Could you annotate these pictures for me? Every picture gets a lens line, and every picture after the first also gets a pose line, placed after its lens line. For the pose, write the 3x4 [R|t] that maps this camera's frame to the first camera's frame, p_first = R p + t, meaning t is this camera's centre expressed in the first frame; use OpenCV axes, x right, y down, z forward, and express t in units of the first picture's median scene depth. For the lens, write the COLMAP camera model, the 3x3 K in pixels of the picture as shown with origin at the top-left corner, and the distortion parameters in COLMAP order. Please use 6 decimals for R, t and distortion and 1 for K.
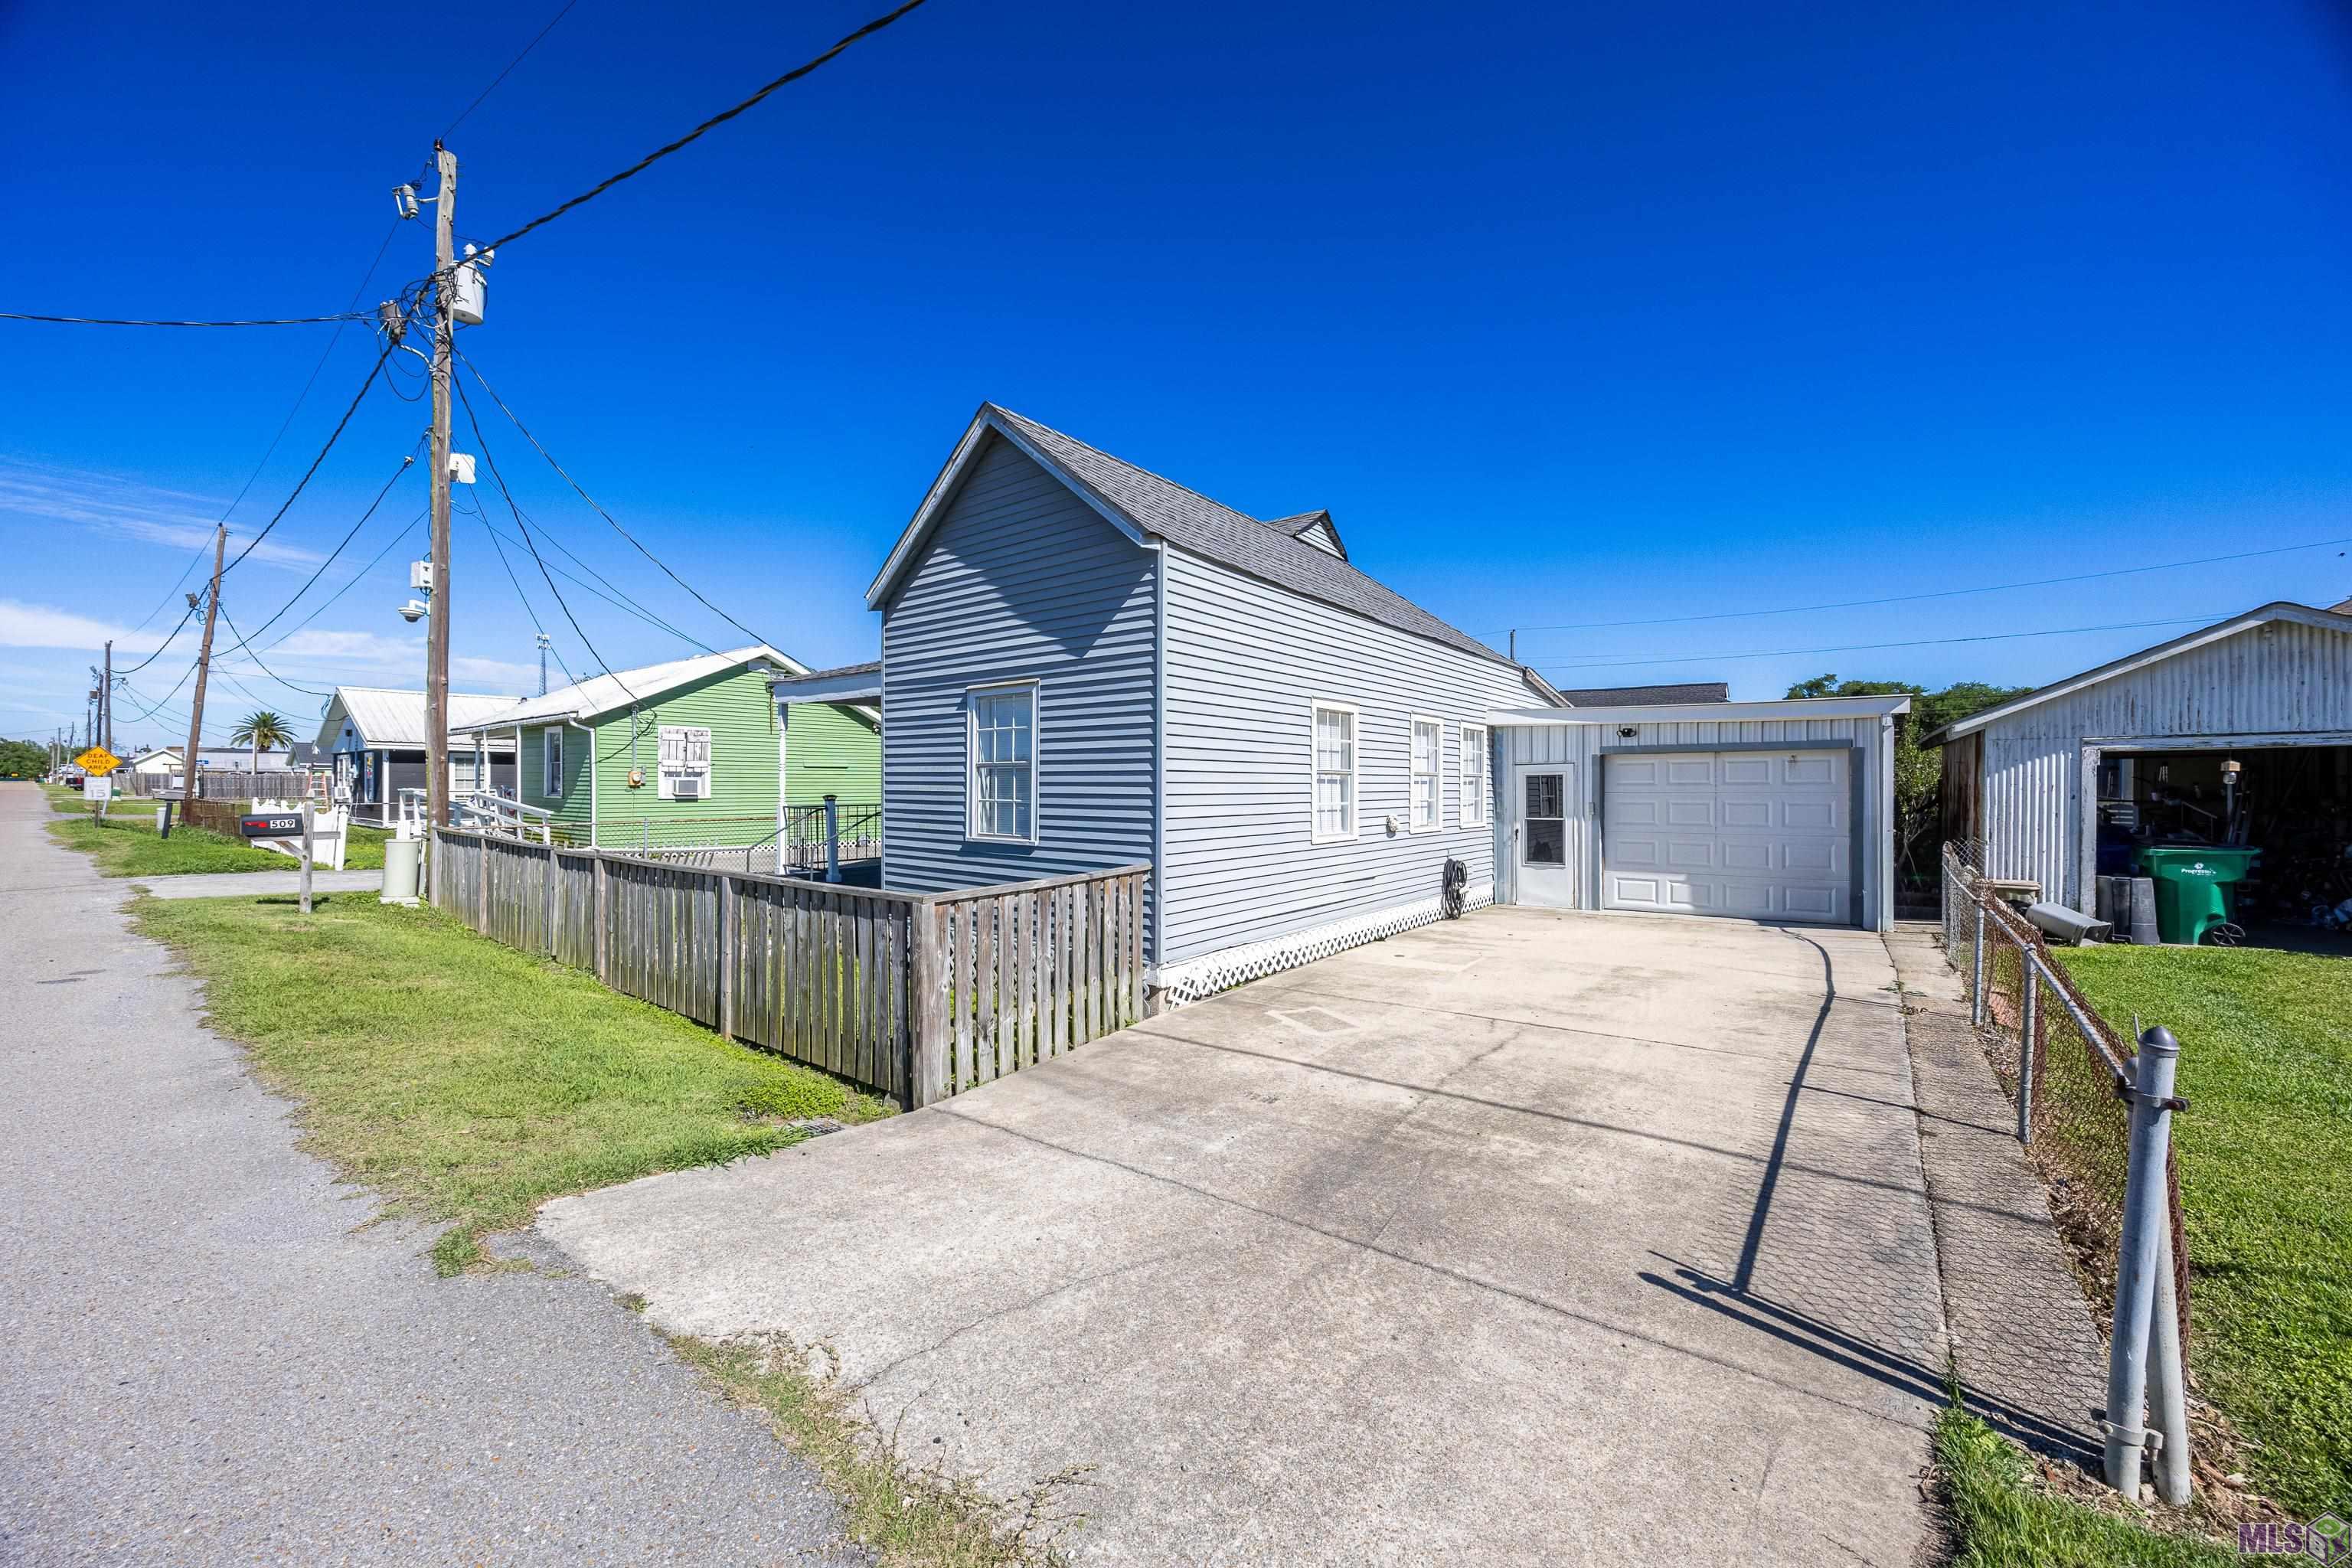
lens RADIAL K [[892.5, 0, 1178.1], [0, 892.5, 786.3], [0, 0, 1]] dist [-0.004233, -0.000289]
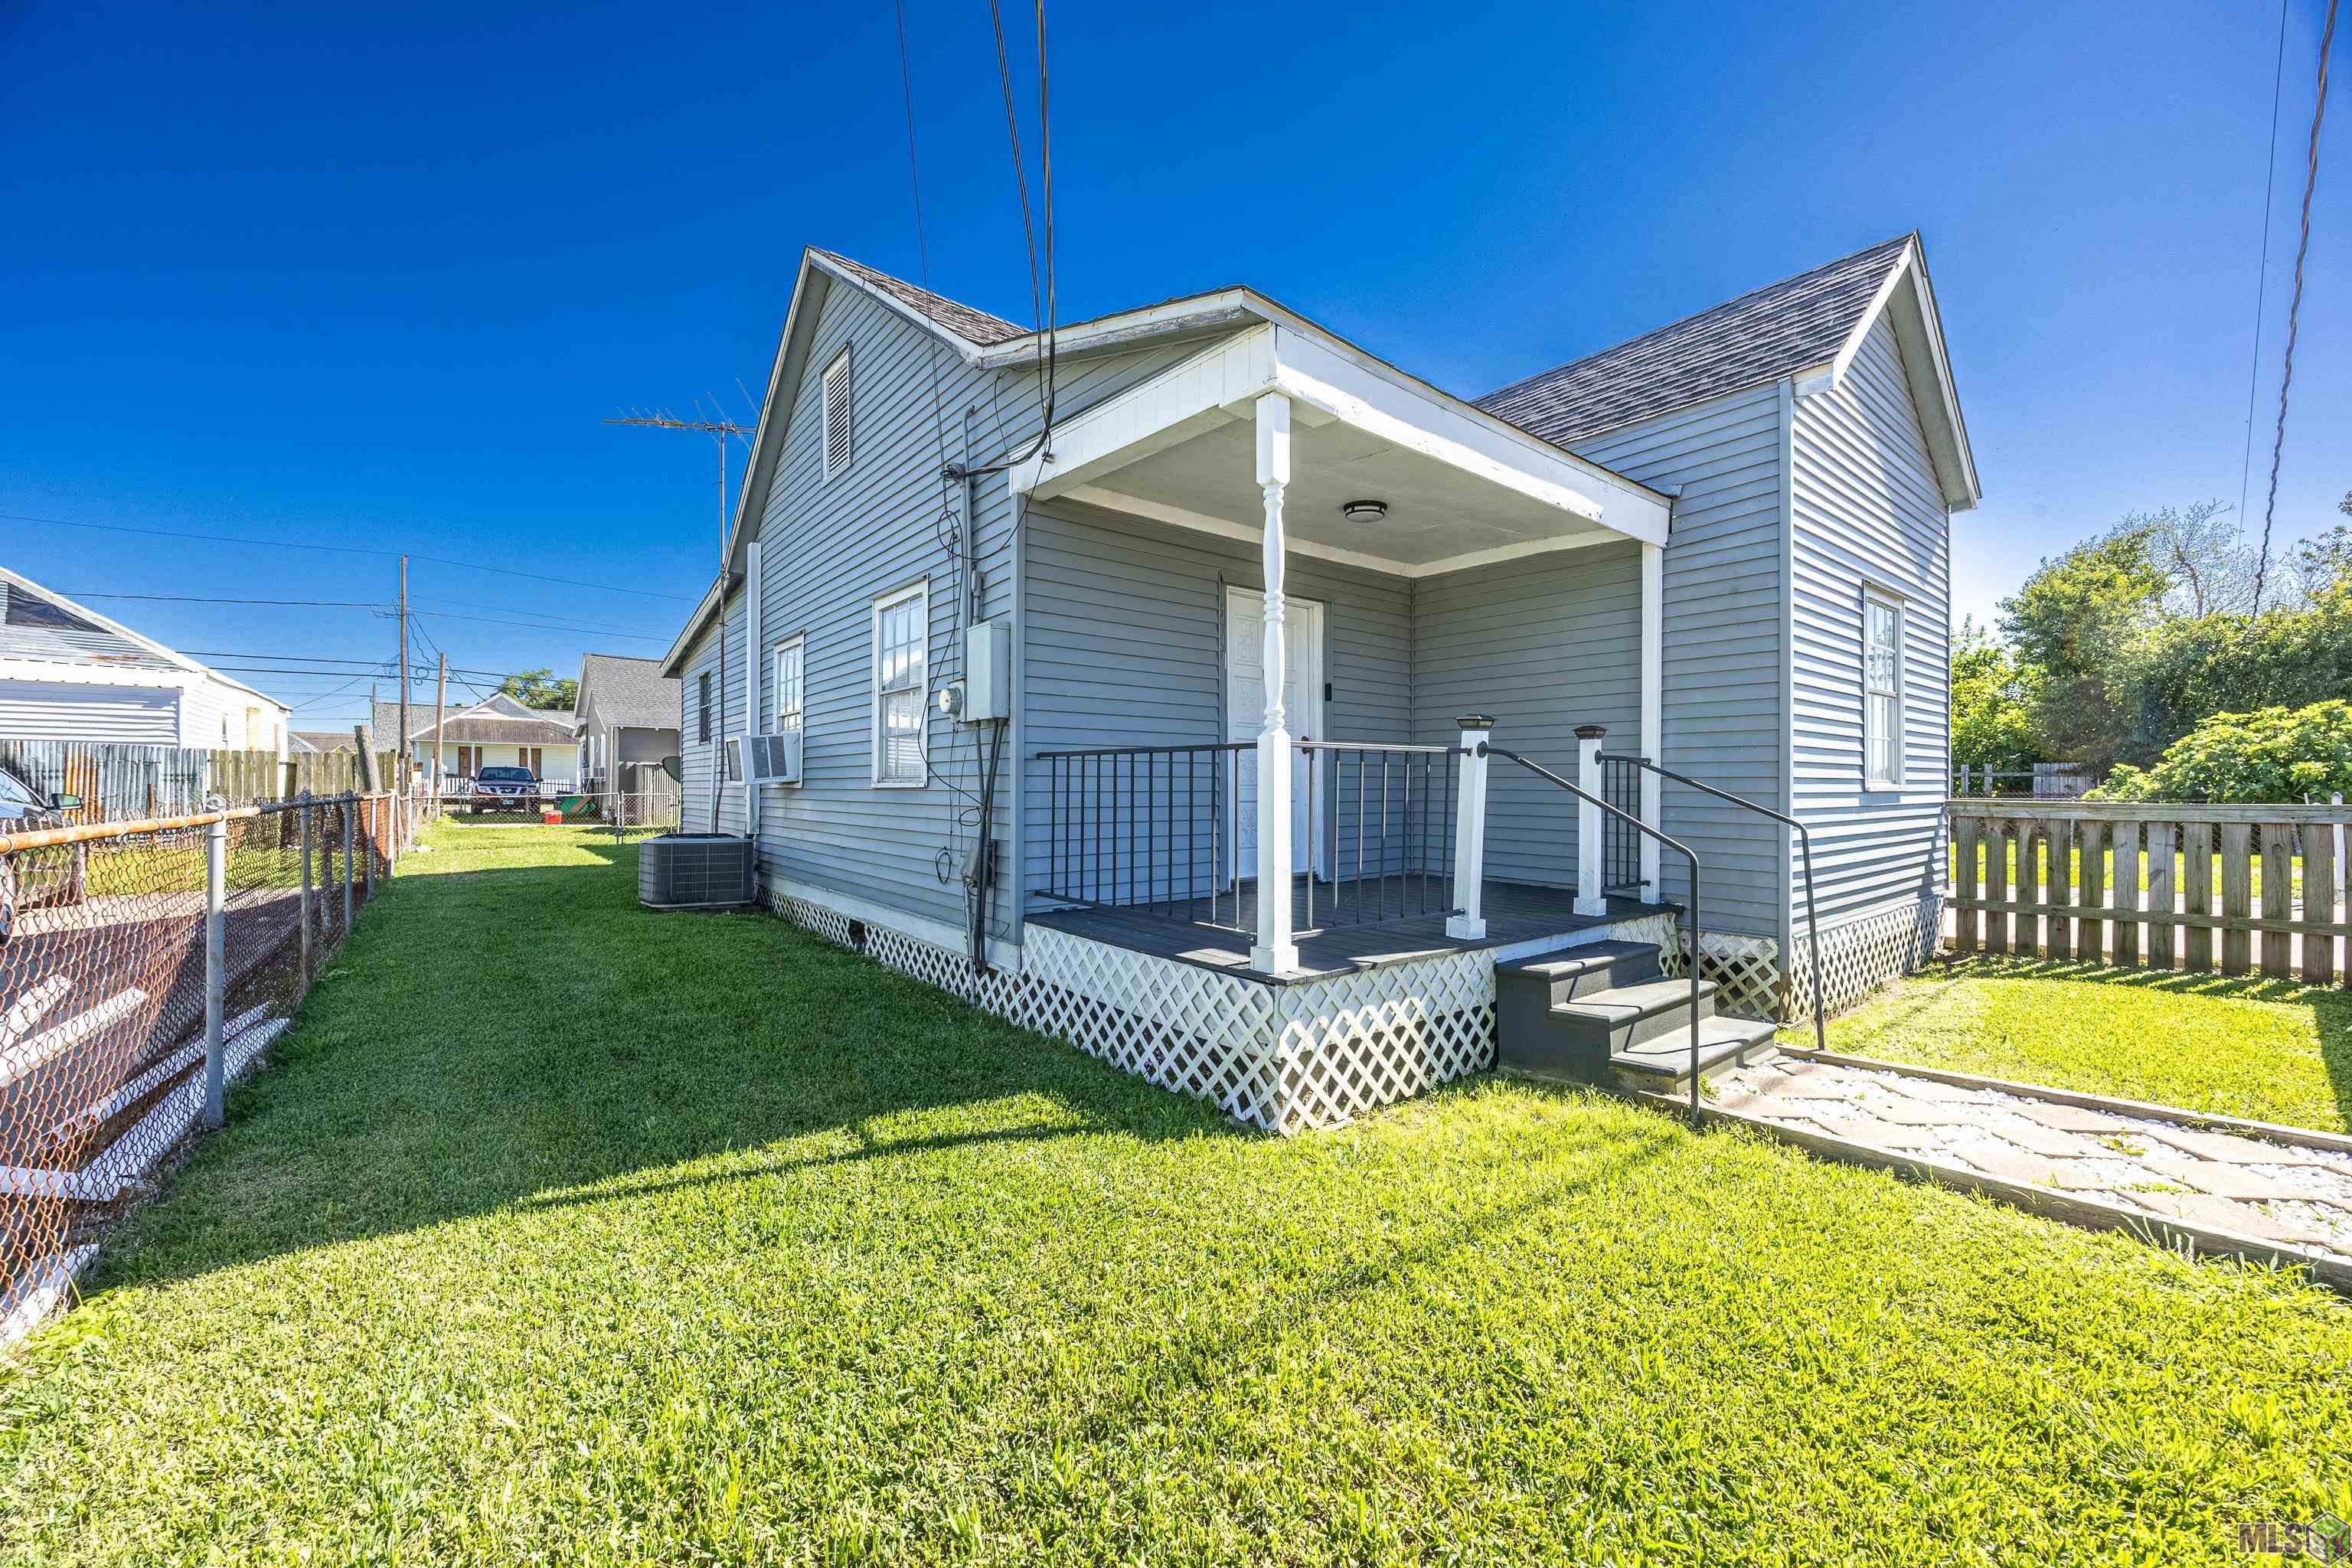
lens RADIAL K [[892.5, 0, 1171.0], [0, 892.5, 776.4], [0, 0, 1]] dist [-0.004233, -0.000289]
pose [[0.211062, 0.001566, 0.977471, -1.107041], [0.003086, 0.999993, -0.002269, 0.050776], [-0.977468, 0.003496, 0.211056, 1.458429]]
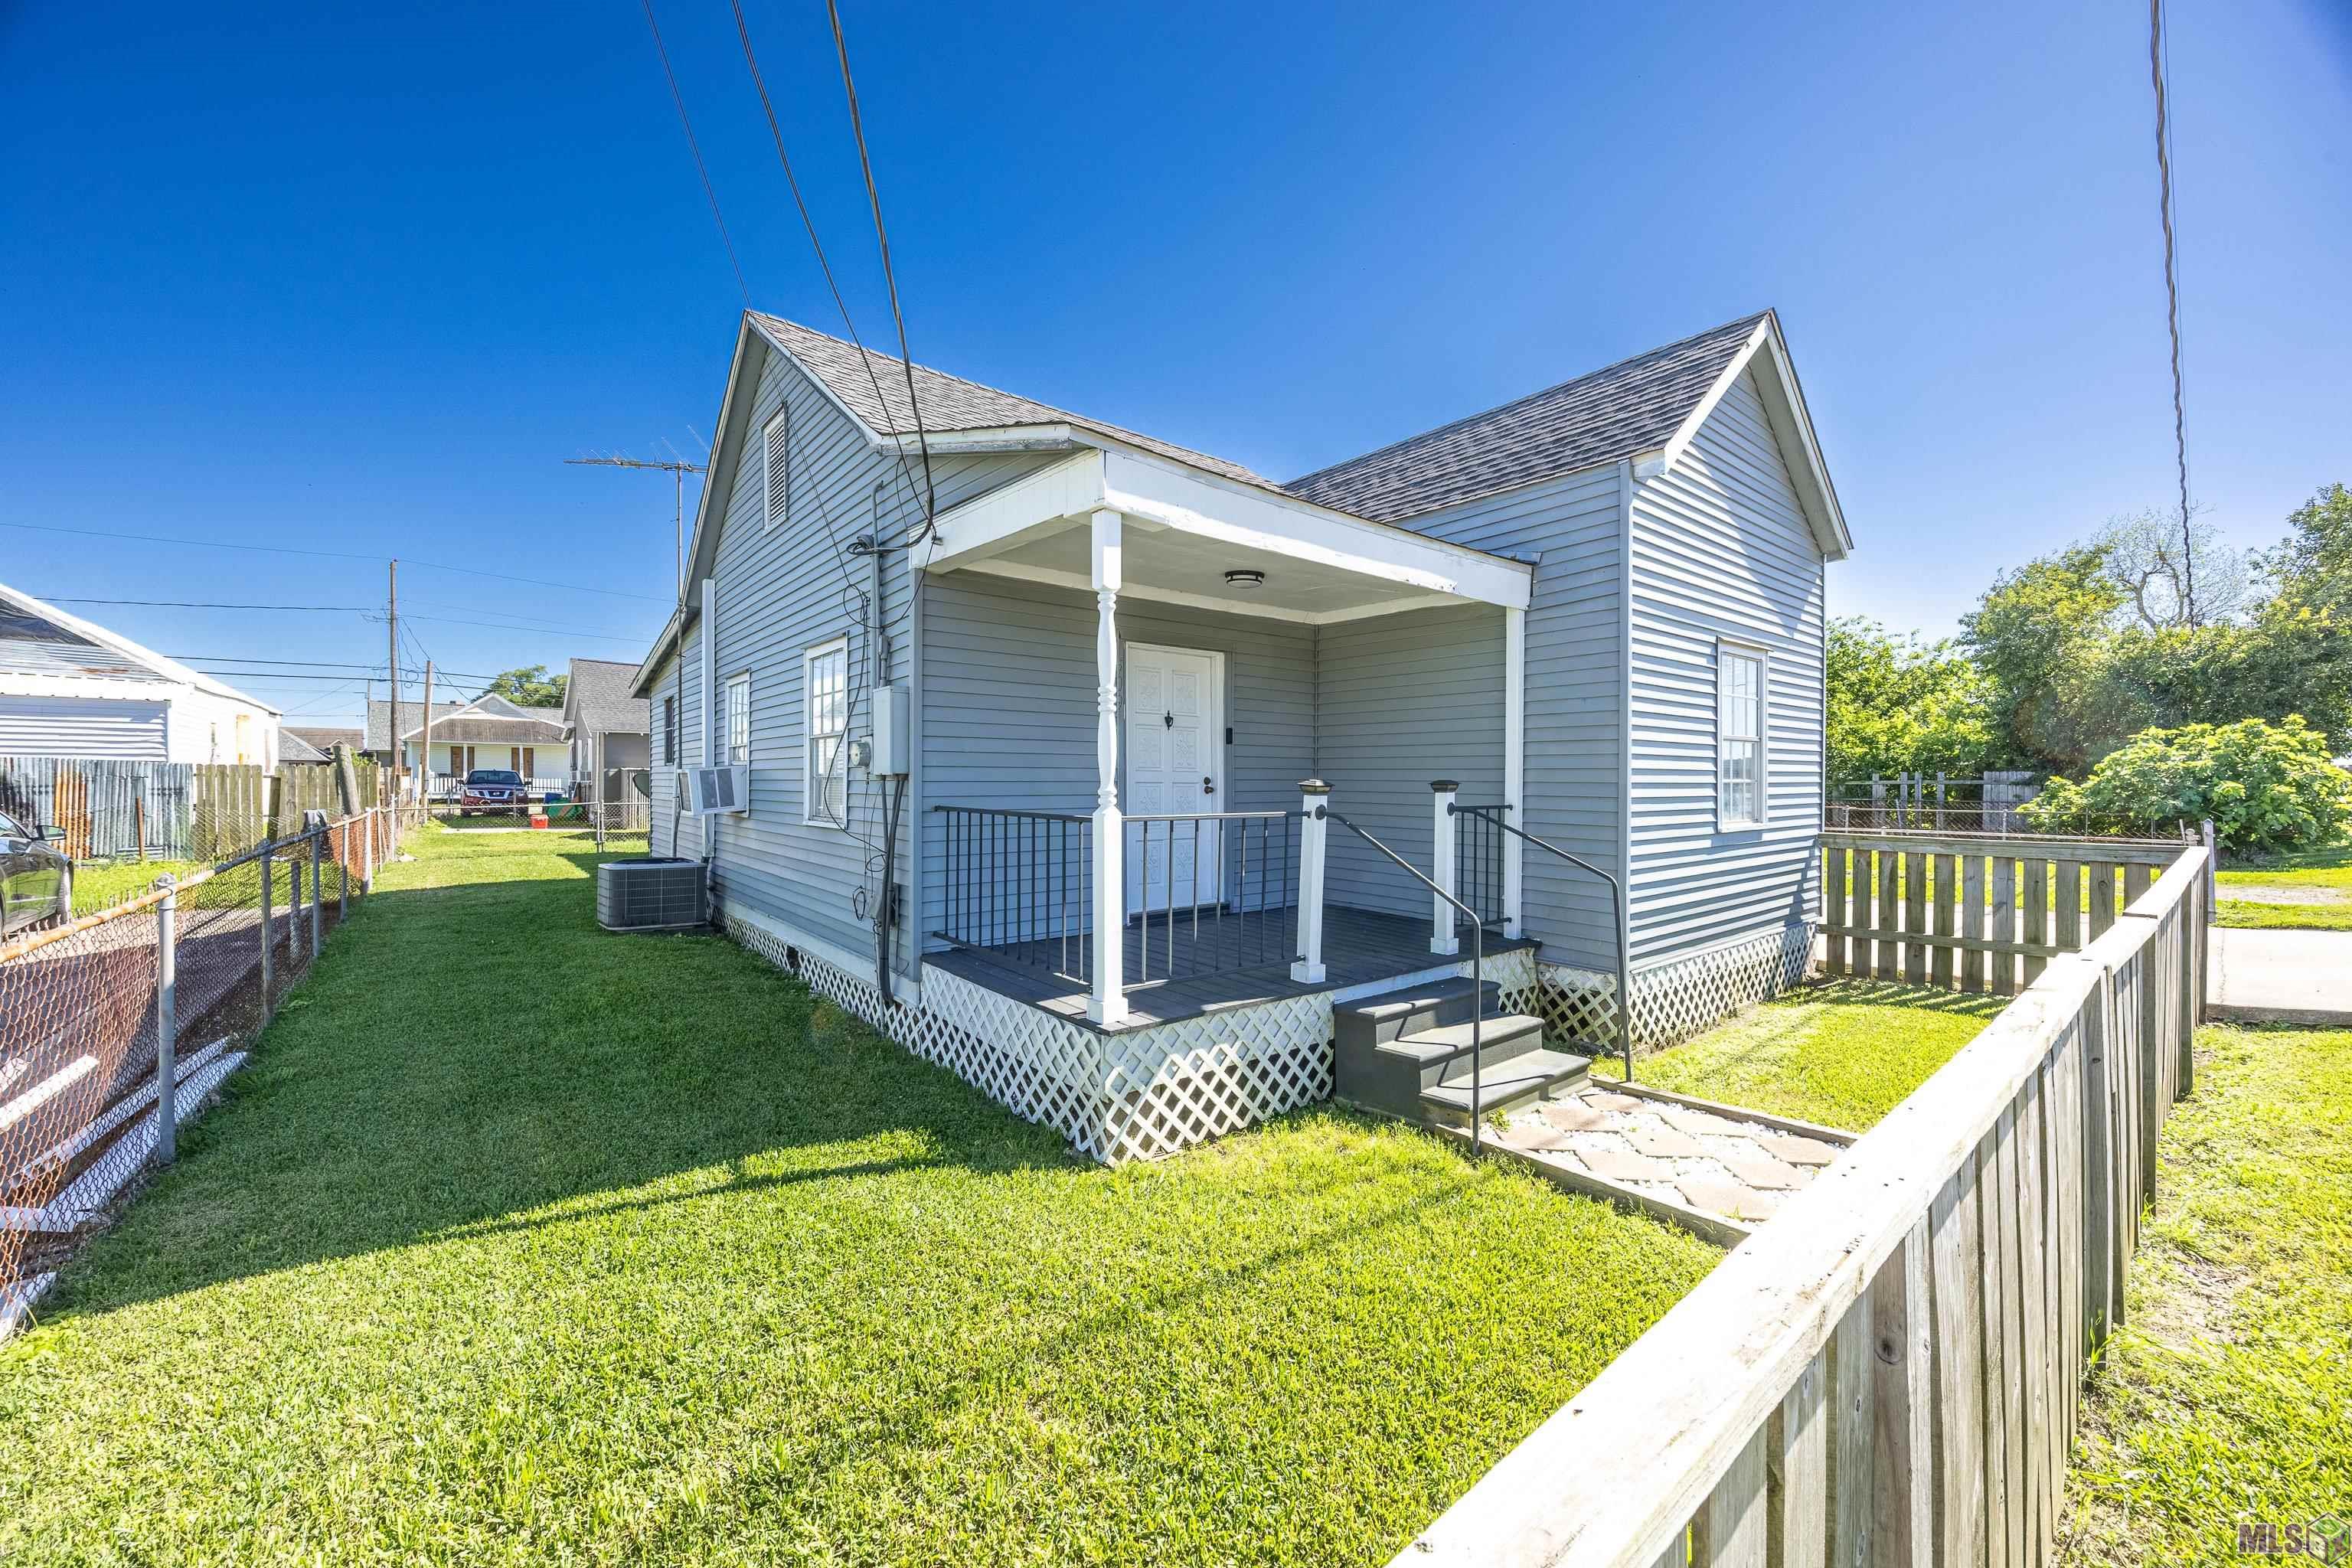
lens RADIAL K [[892.5, 0, 1172.6], [0, 892.5, 777.6], [0, 0, 1]] dist [-0.004233, -0.000289]
pose [[0.208985, -0.006825, 0.977895, -1.145280], [0.003002, 0.999975, 0.006338, 0.006541], [-0.977914, 0.001611, 0.209000, 1.360133]]
